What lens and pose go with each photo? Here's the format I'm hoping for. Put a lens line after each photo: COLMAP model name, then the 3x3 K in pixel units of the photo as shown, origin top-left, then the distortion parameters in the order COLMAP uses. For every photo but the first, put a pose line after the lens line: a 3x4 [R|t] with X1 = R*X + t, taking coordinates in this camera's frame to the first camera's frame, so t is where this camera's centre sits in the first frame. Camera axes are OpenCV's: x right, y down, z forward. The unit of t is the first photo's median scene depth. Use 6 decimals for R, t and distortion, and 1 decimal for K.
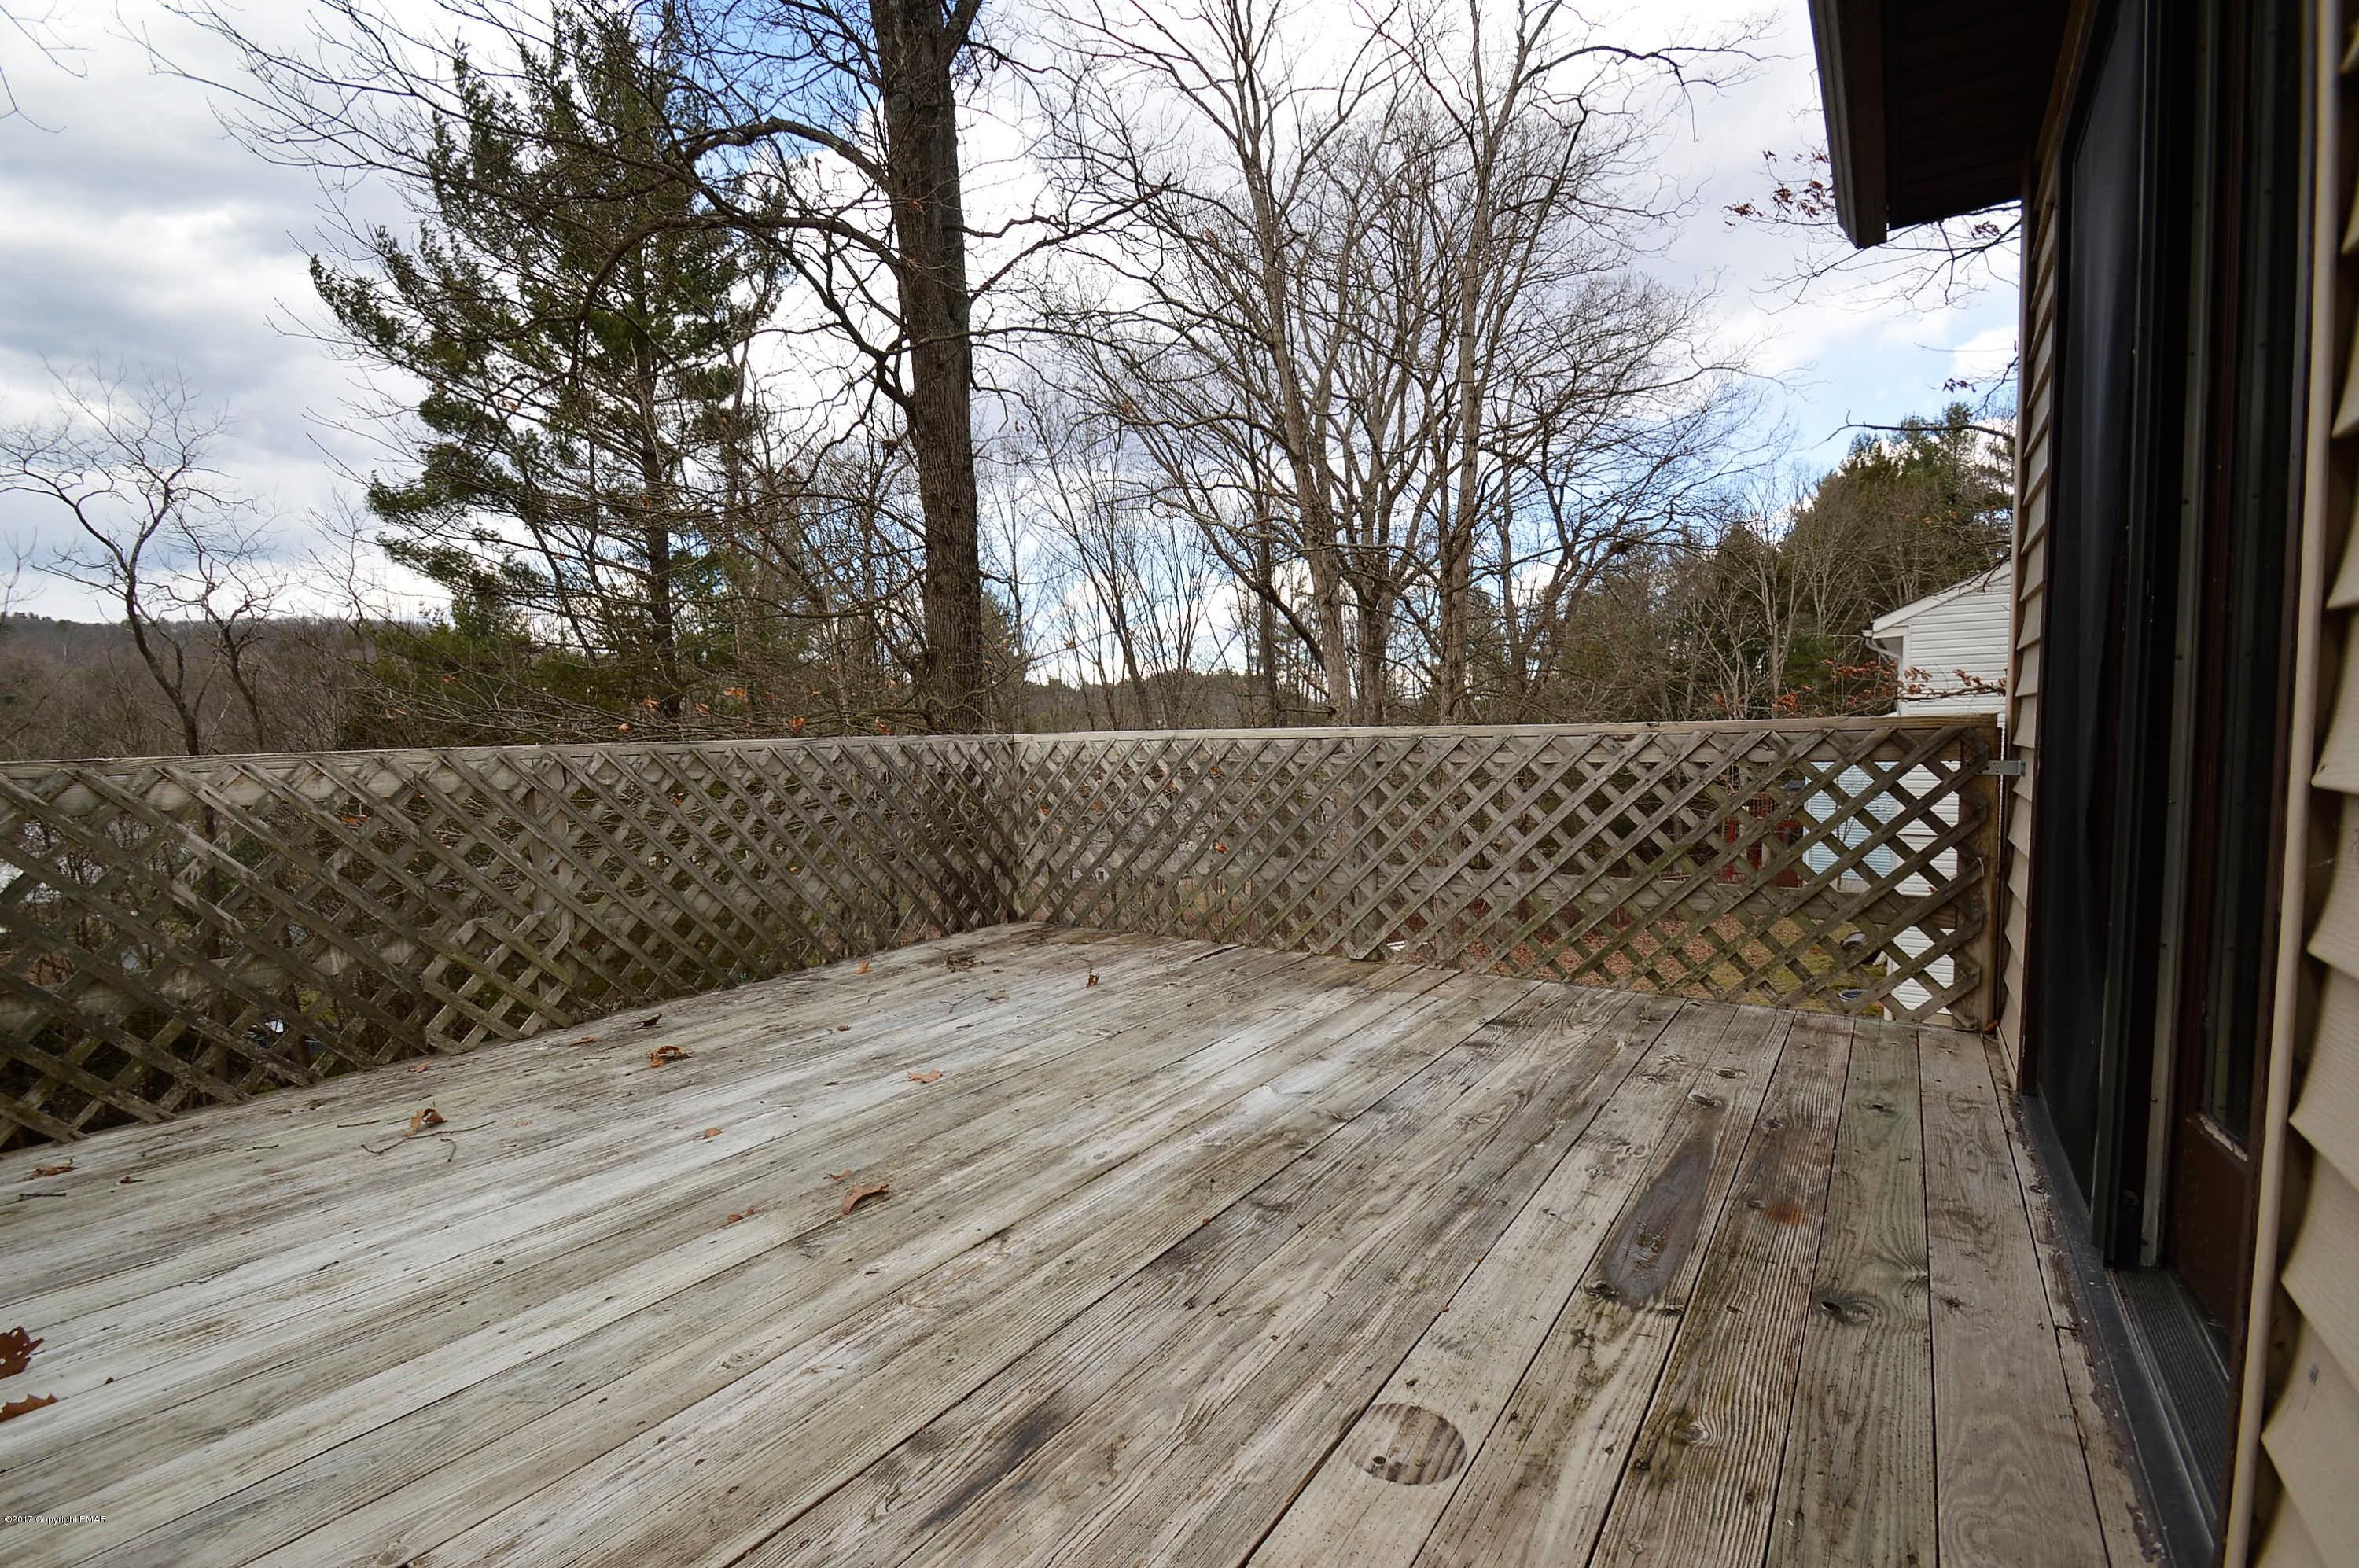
lens RADIAL K [[1059.2, 0, 1123.2], [0, 1059.2, 815.9], [0, 0, 1]] dist [0.003278, -0.001827]
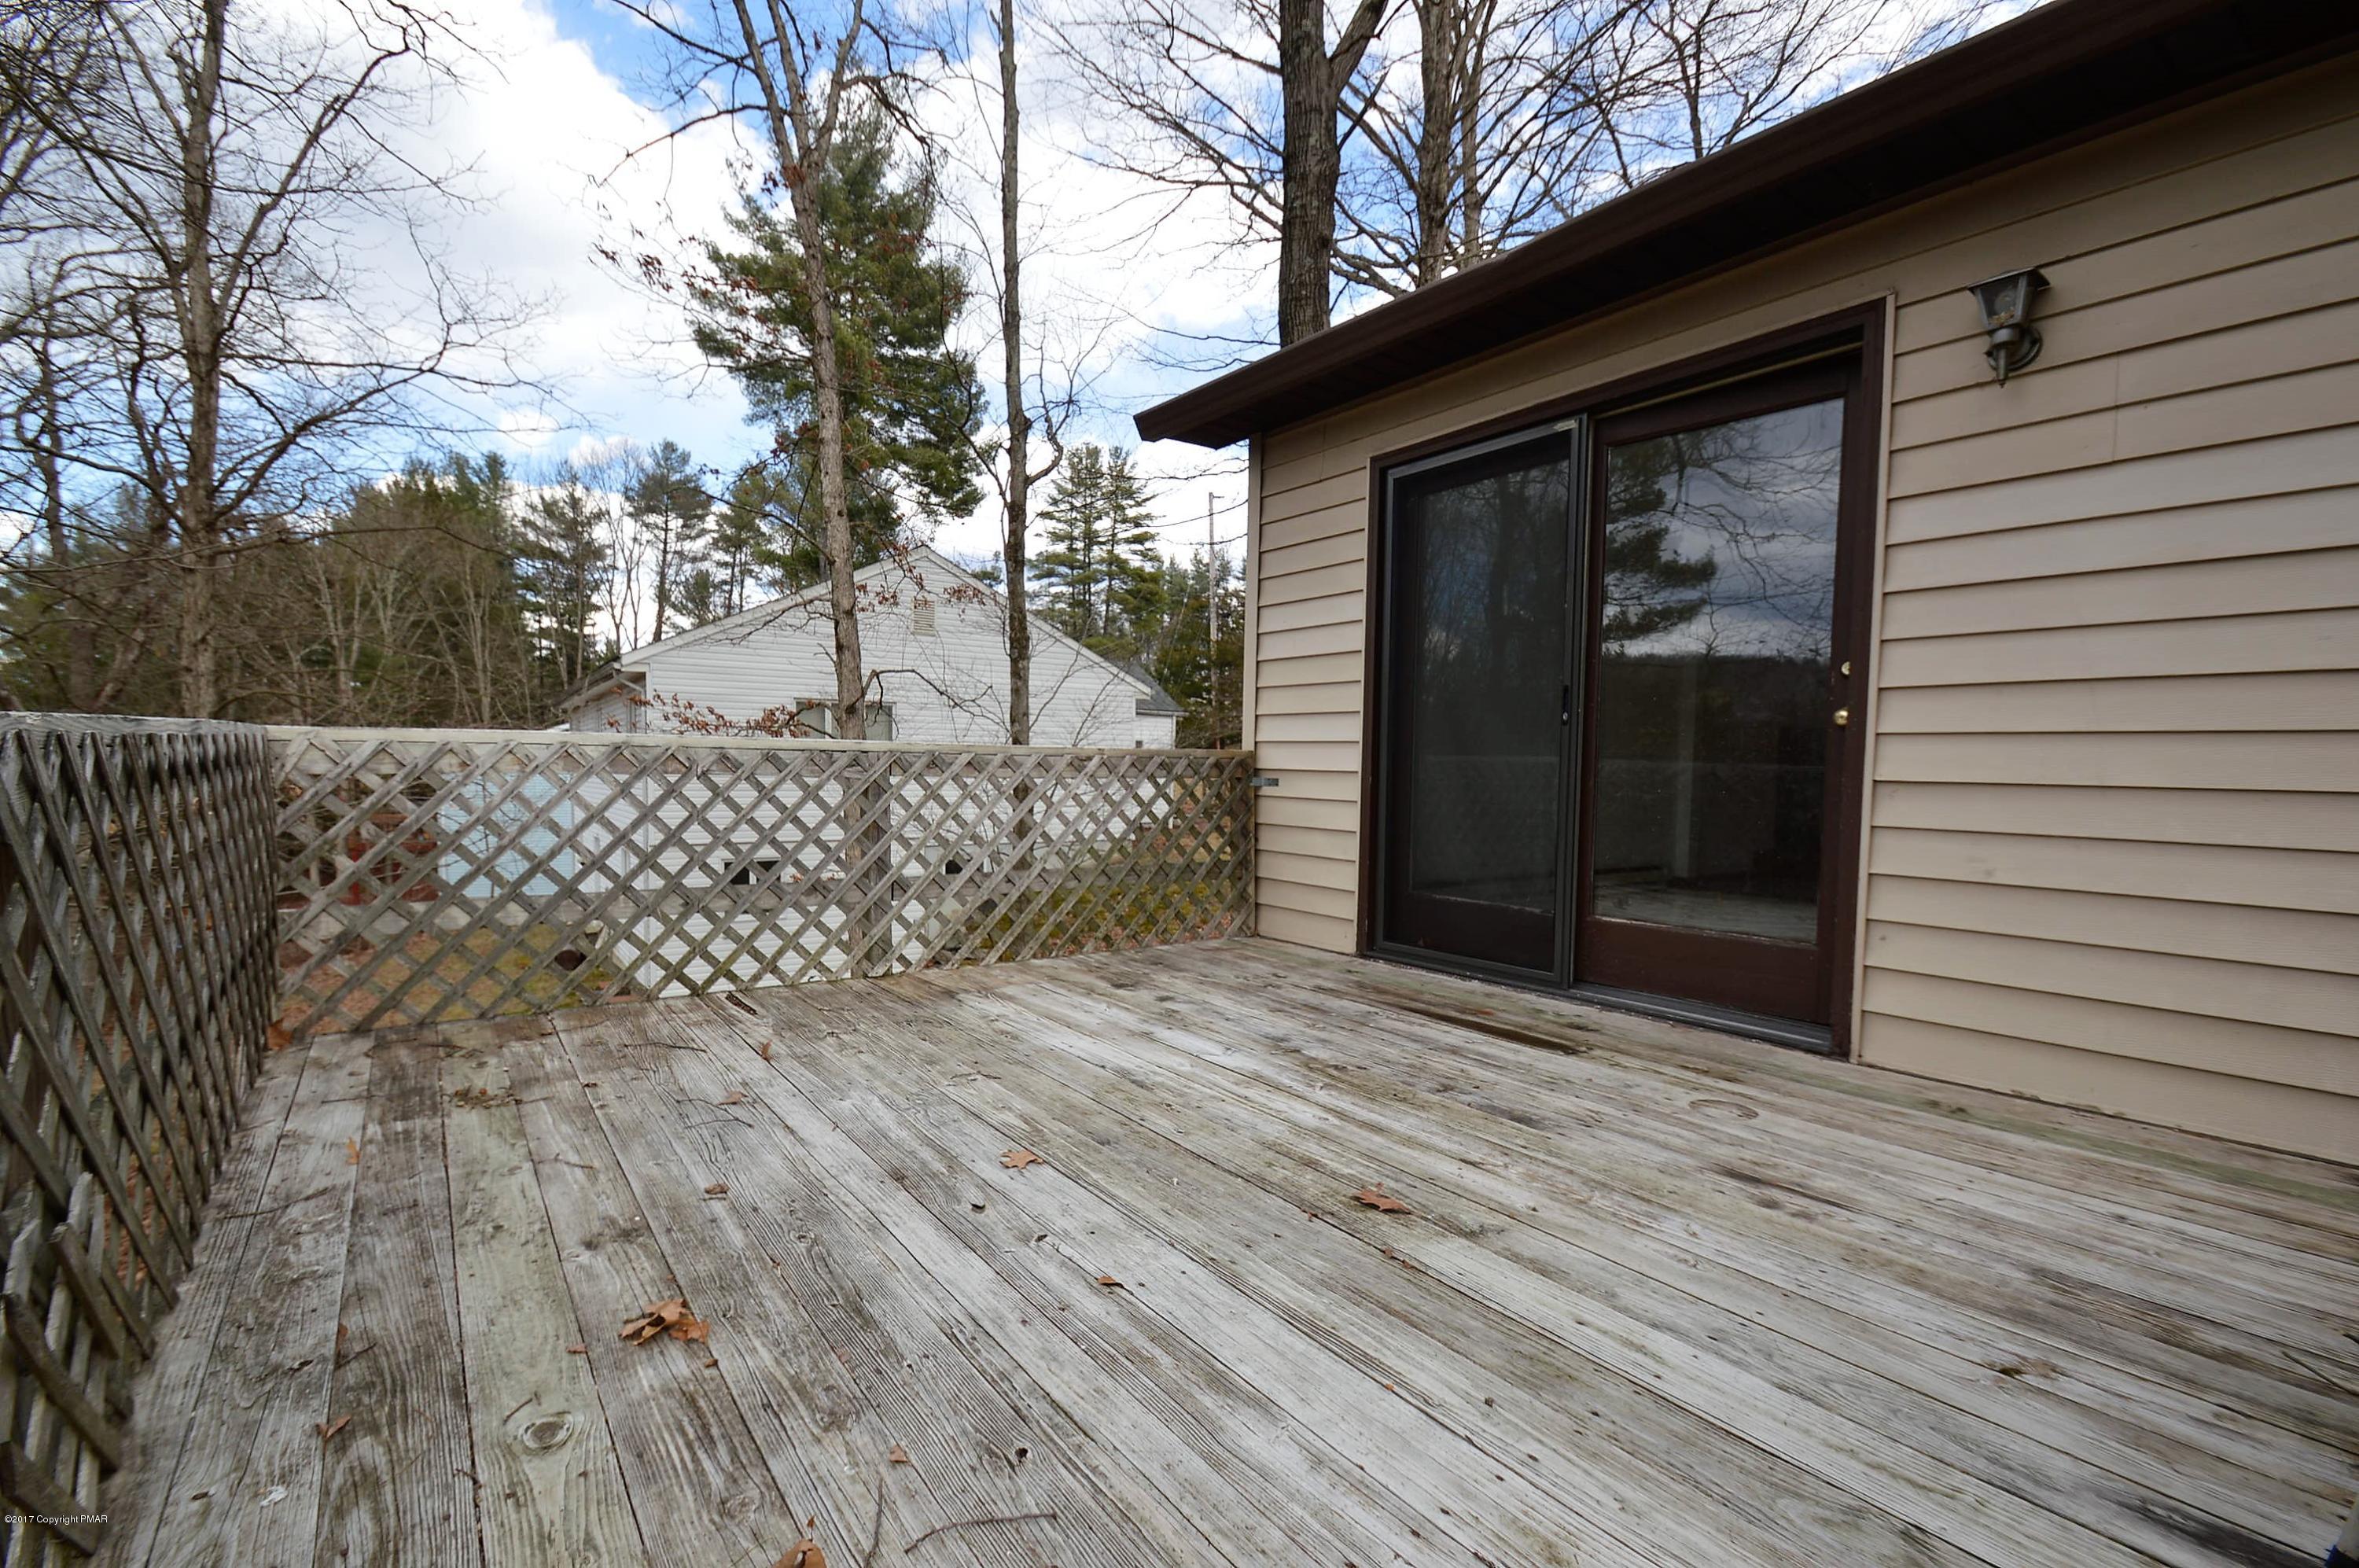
lens RADIAL K [[1059.2, 0, 1183.0], [0, 1059.2, 794.1], [0, 0, 1]] dist [0.003278, -0.001827]
pose [[0.299516, -0.007438, 0.954062, -0.983111], [0.048706, 0.998785, -0.007504, -0.018813], [-0.952847, 0.048716, 0.299515, 0.680298]]
